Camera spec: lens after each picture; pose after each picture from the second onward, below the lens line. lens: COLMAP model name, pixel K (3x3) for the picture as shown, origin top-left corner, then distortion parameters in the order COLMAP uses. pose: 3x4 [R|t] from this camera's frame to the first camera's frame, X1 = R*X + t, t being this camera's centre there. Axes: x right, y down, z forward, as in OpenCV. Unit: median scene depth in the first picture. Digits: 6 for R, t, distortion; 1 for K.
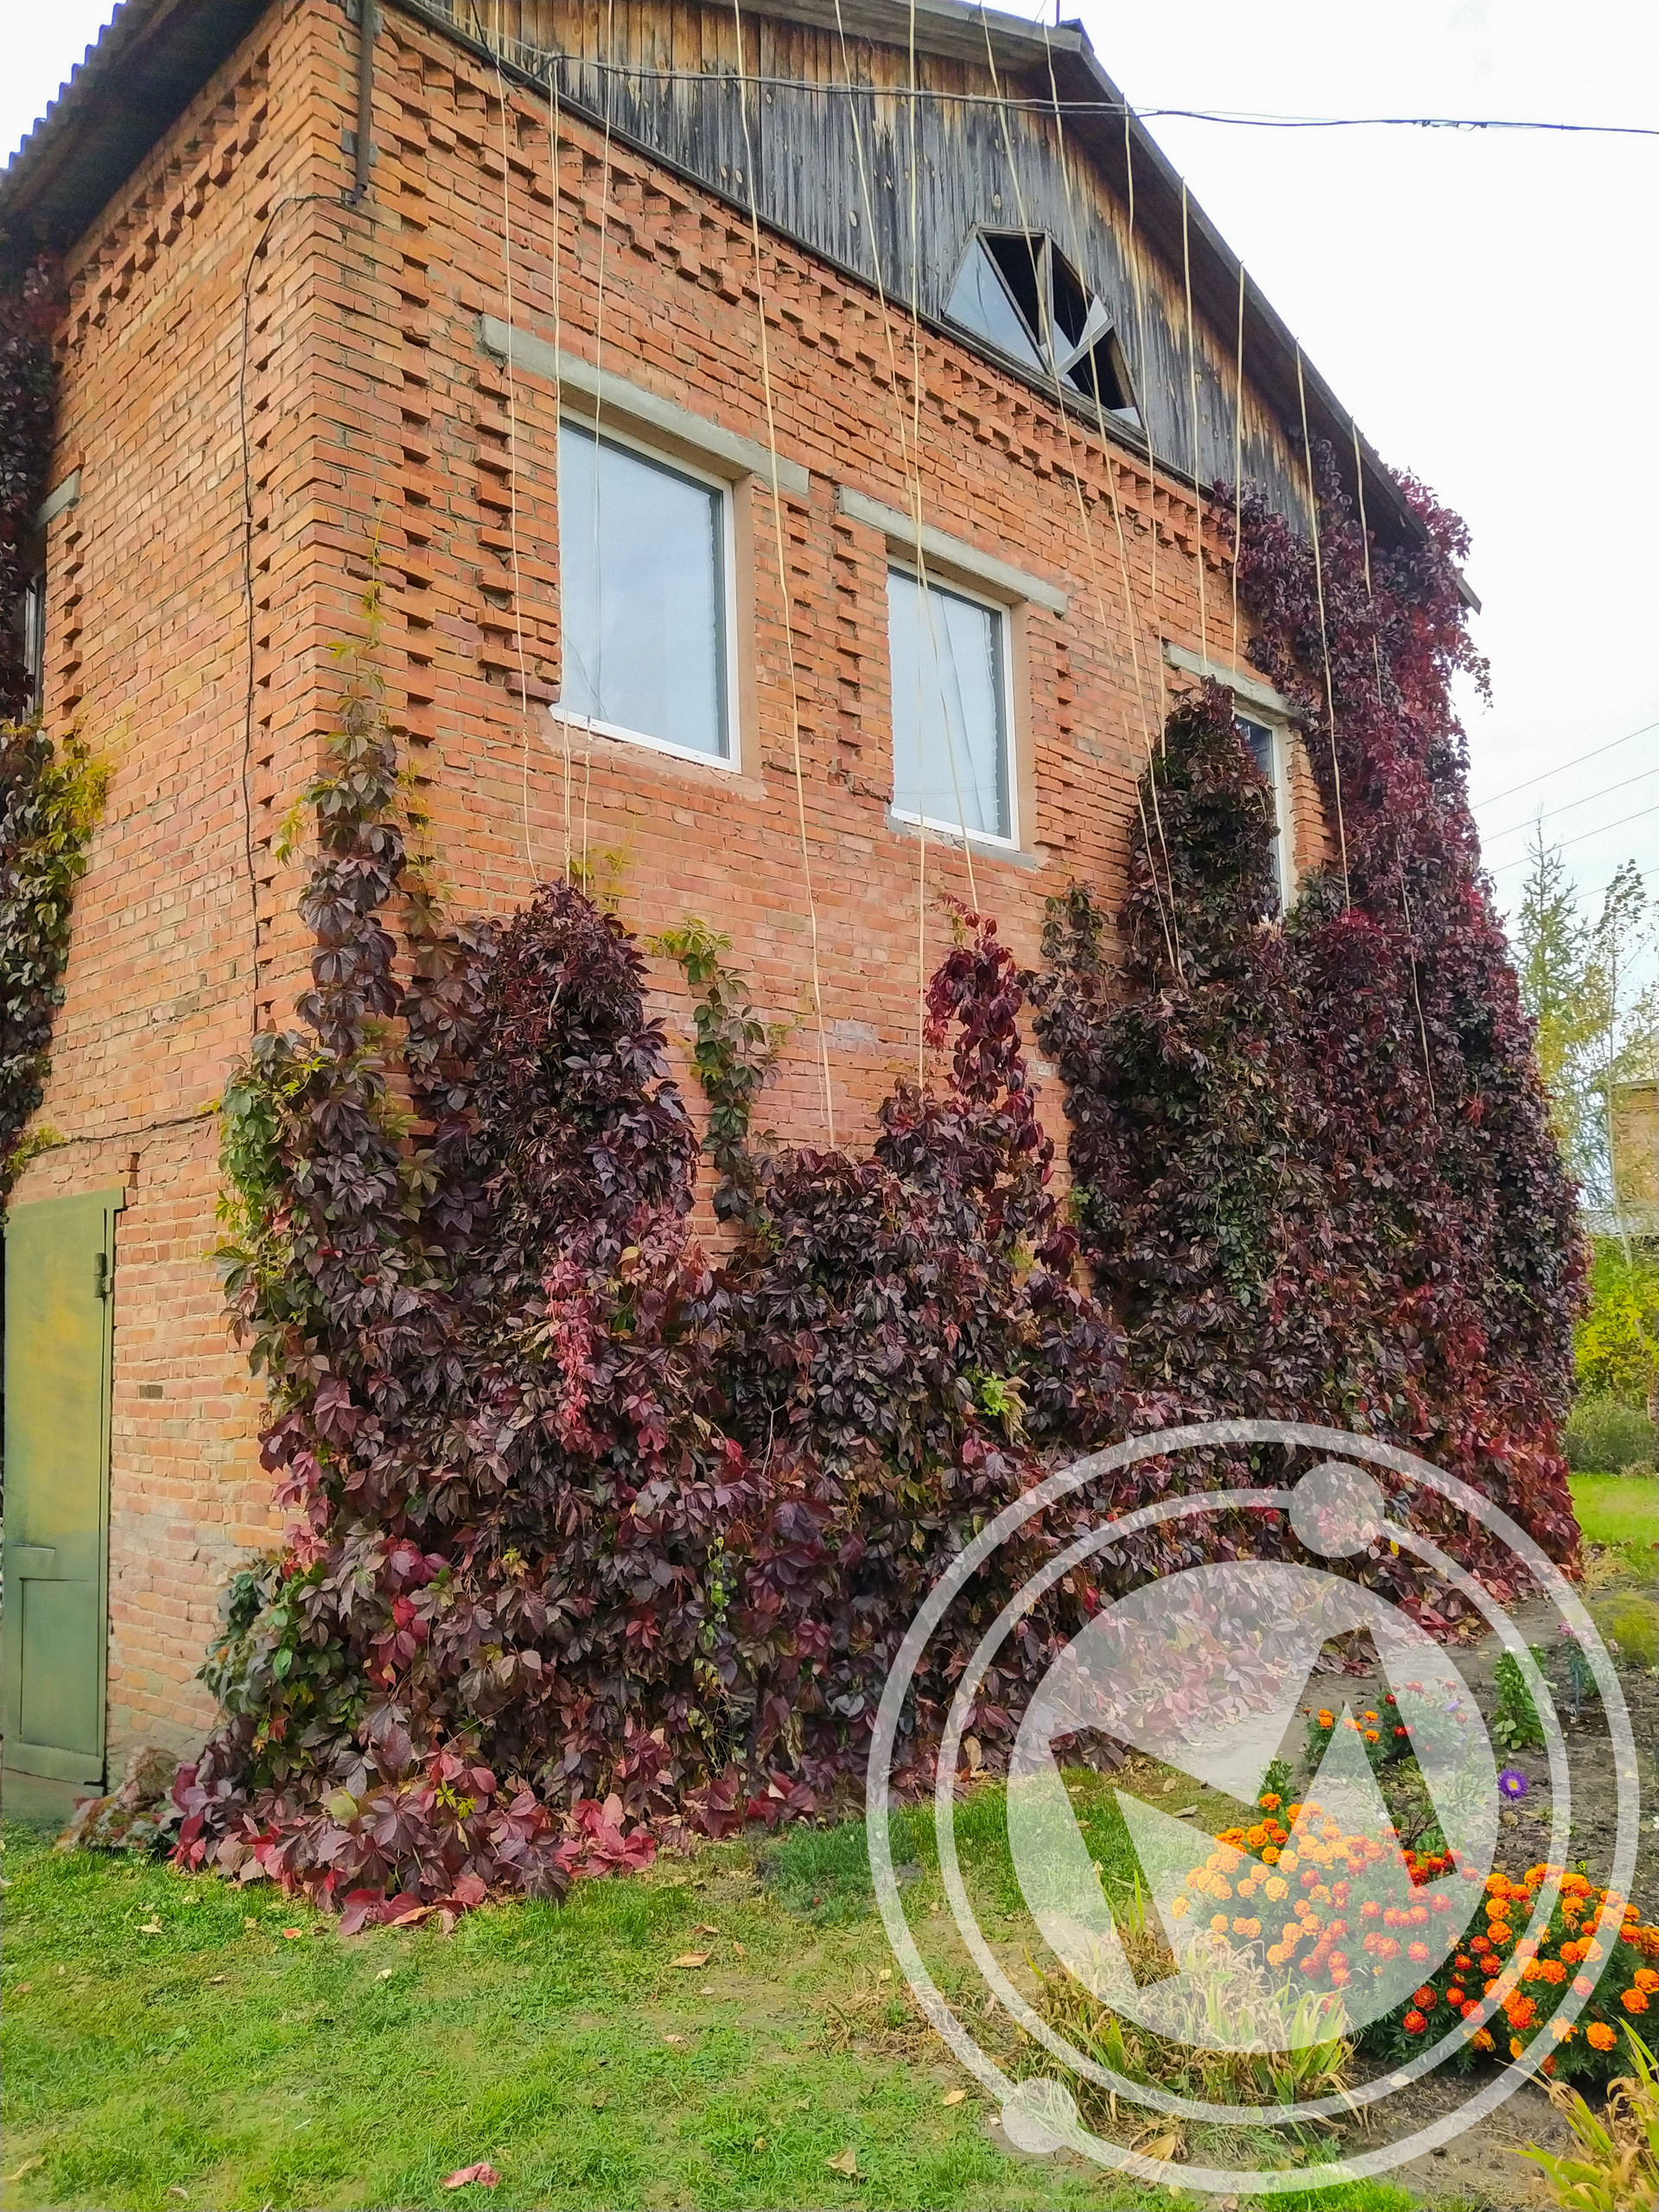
lens RADIAL K [[1663.3, 0, 831.3], [0, 1663.3, 1103.2], [0, 0, 1]] dist [-0.007315, 0.000845]
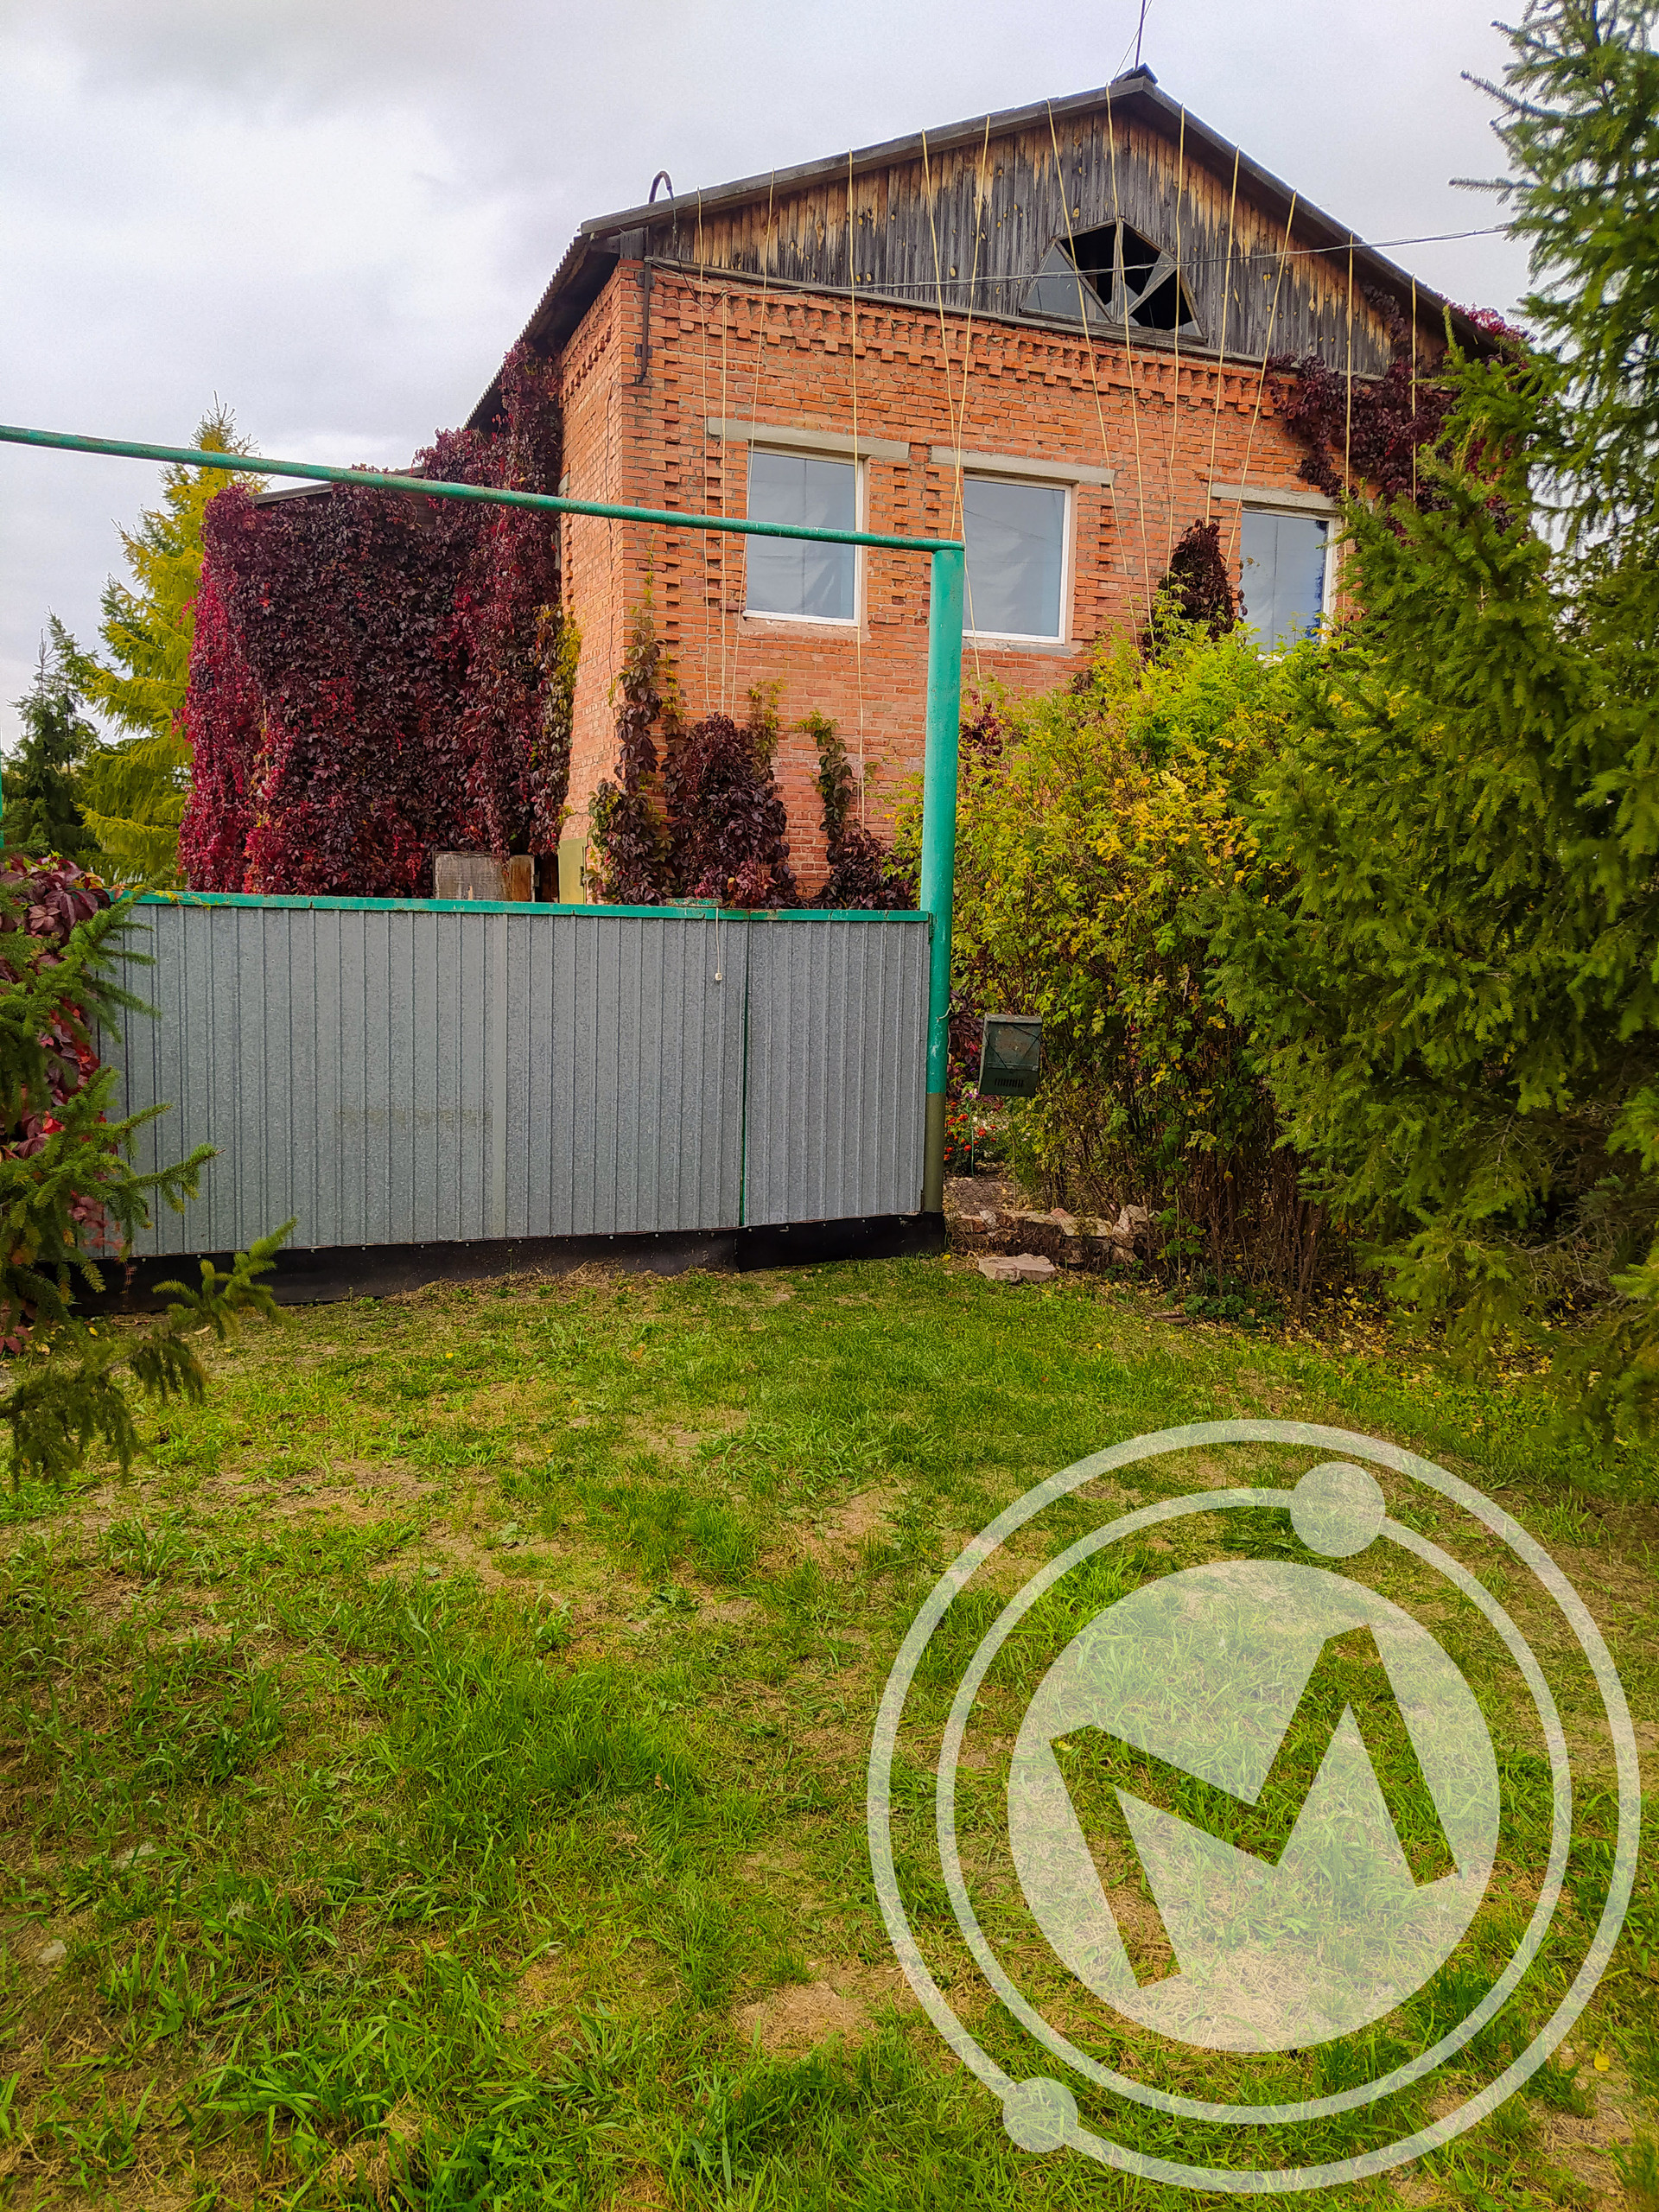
lens RADIAL K [[1663.3, 0, 829.6], [0, 1663.3, 1105.1], [0, 0, 1]] dist [-0.007315, 0.000845]
pose [[0.905958, 0.090986, -0.413476, 0.823901], [0.011709, 0.970876, 0.239298, -0.131837], [0.423206, -0.221635, 0.878507, -0.901259]]
